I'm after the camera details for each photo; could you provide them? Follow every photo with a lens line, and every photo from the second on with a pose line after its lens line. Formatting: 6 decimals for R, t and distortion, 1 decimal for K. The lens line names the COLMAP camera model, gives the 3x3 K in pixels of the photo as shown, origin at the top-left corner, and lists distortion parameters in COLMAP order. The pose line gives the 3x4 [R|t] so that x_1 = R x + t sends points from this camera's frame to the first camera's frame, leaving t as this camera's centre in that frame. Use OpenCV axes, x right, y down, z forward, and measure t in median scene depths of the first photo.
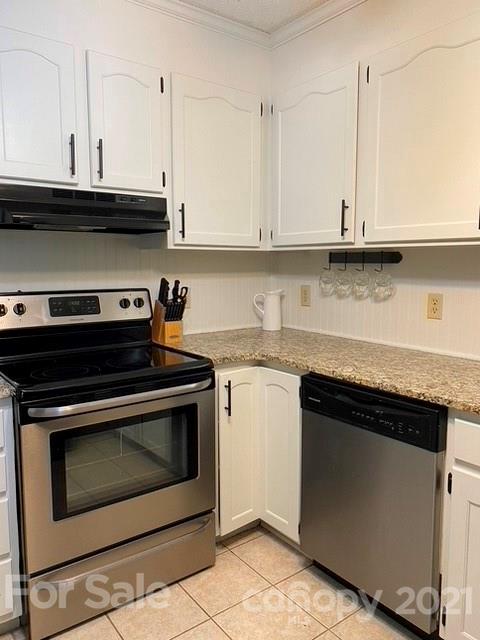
lens RADIAL K [[479.9, 0, 240.0], [0, 479.9, 320.0], [0, 0, 1]] dist [0.036979, -0.001115]
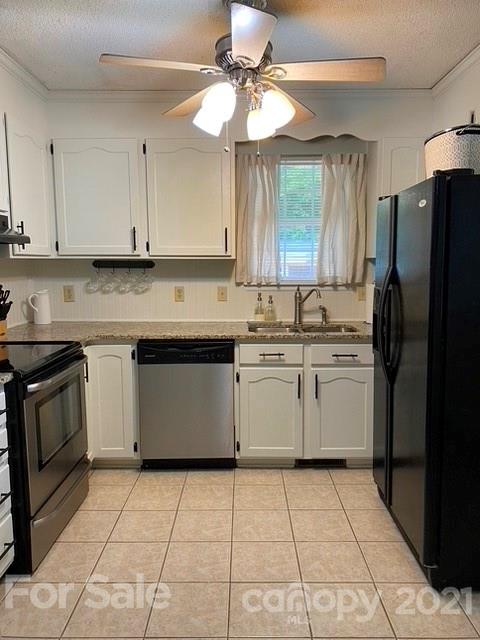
lens RADIAL K [[479.9, 0, 240.0], [0, 479.9, 320.0], [0, 0, 1]] dist [0.036979, -0.001115]
pose [[0.606058, -0.096960, 0.789489, -0.783596], [0.097466, 0.994116, 0.047271, 0.002981], [-0.789427, 0.048299, 0.611942, -0.175517]]
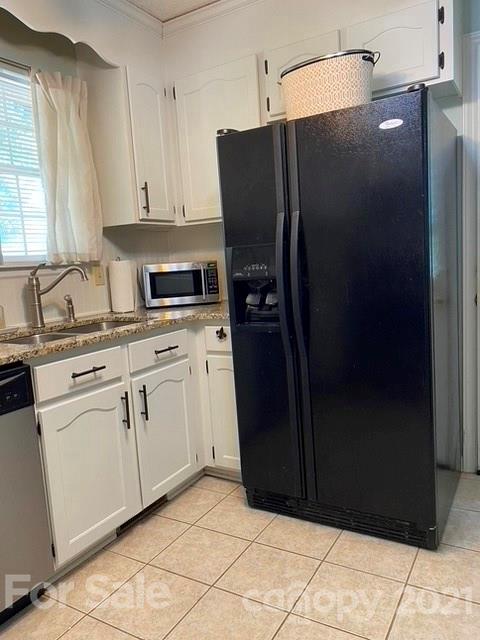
lens RADIAL K [[490.3, 0, 240.0], [0, 490.3, 320.0], [0, 0, 1]] dist [0.004286, 0.001024]
pose [[-0.371922, -0.092426, 0.923651, -0.521749], [0.179091, 0.969192, 0.169096, -0.007013], [-0.910824, 0.228309, -0.343911, 0.632088]]
